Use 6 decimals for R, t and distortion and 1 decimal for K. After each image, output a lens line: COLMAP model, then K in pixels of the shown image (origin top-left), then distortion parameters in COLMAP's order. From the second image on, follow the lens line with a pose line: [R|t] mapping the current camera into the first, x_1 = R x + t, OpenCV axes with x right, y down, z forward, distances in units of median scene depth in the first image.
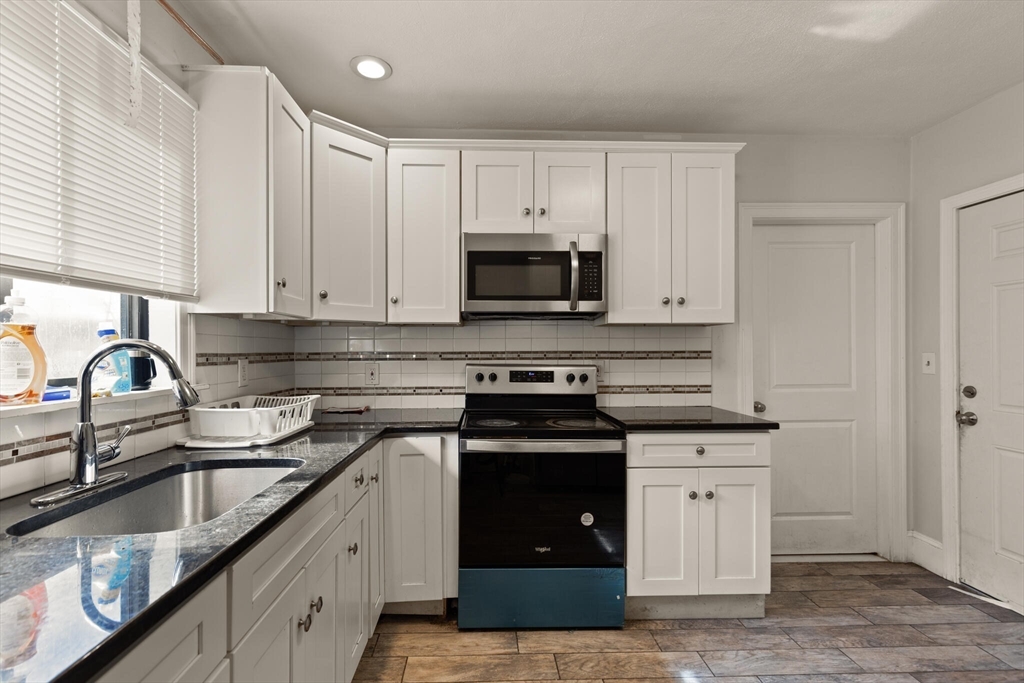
lens RADIAL K [[464.1, 0, 508.1], [0, 464.1, 349.2], [0, 0, 1]] dist [0.004102, 0.000313]
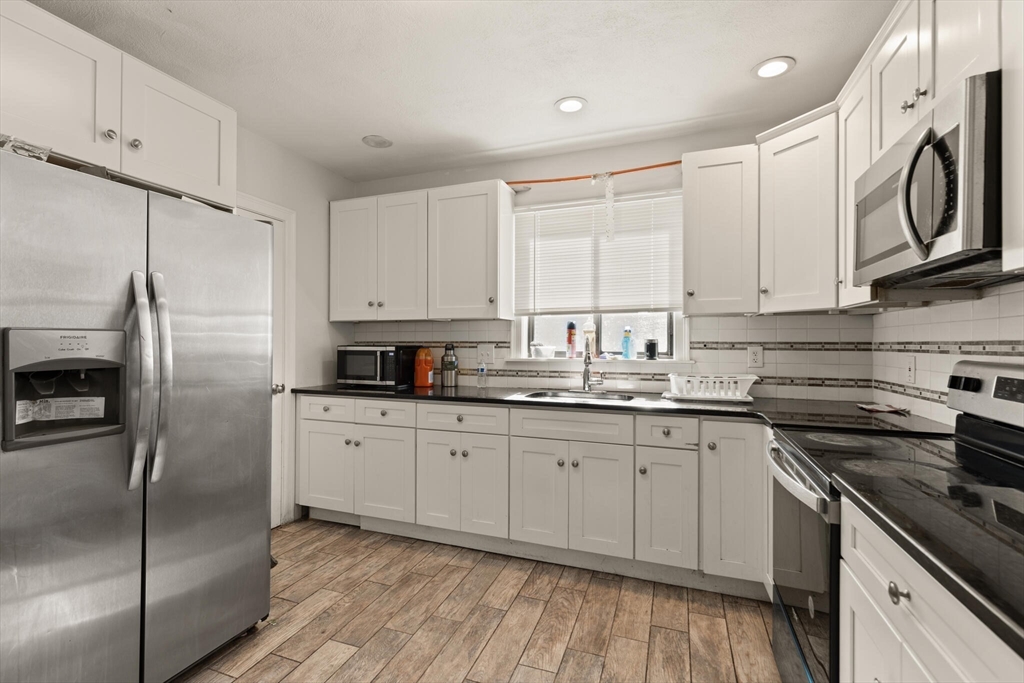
lens RADIAL K [[467.1, 0, 512.0], [0, 467.1, 341.5], [0, 0, 1]] dist [0.003099, 0.000210]
pose [[-0.377575, -0.001396, -0.925978, 0.778154], [-0.001375, 0.999999, -0.000947, 0.008302], [0.925978, 0.000916, -0.377577, 0.743895]]
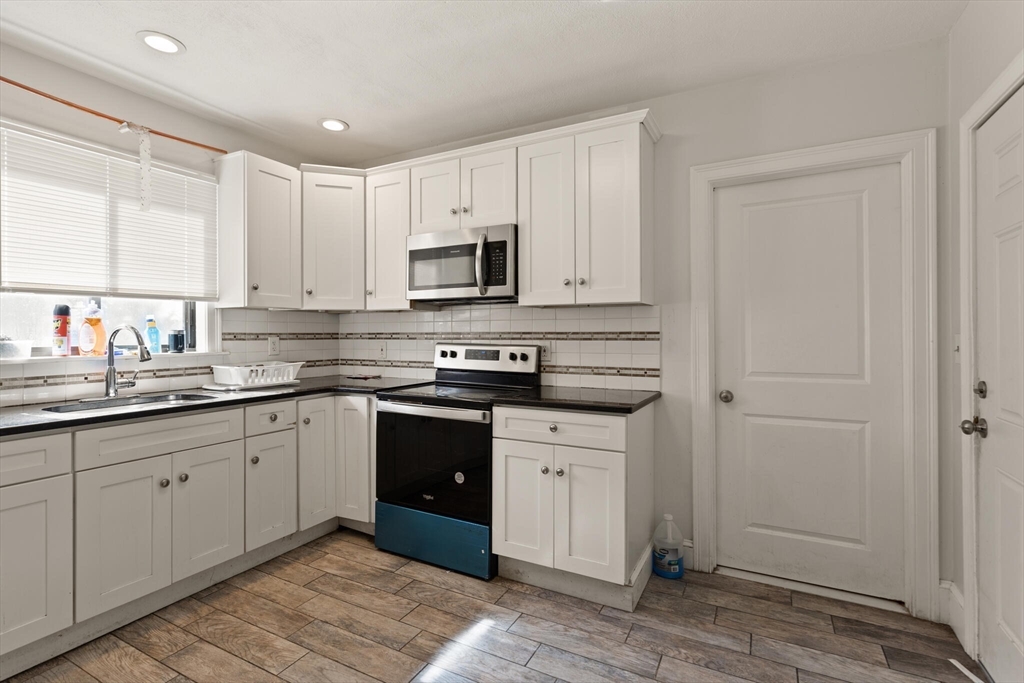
lens RADIAL K [[478.4, 0, 514.3], [0, 478.4, 333.6], [0, 0, 1]] dist [-0.002371, 0.000004]
pose [[0.870555, 0.001224, -0.492070, 0.747902], [-0.000249, 0.999998, 0.002048, 0.006170], [0.492072, -0.001660, 0.870553, 0.031891]]
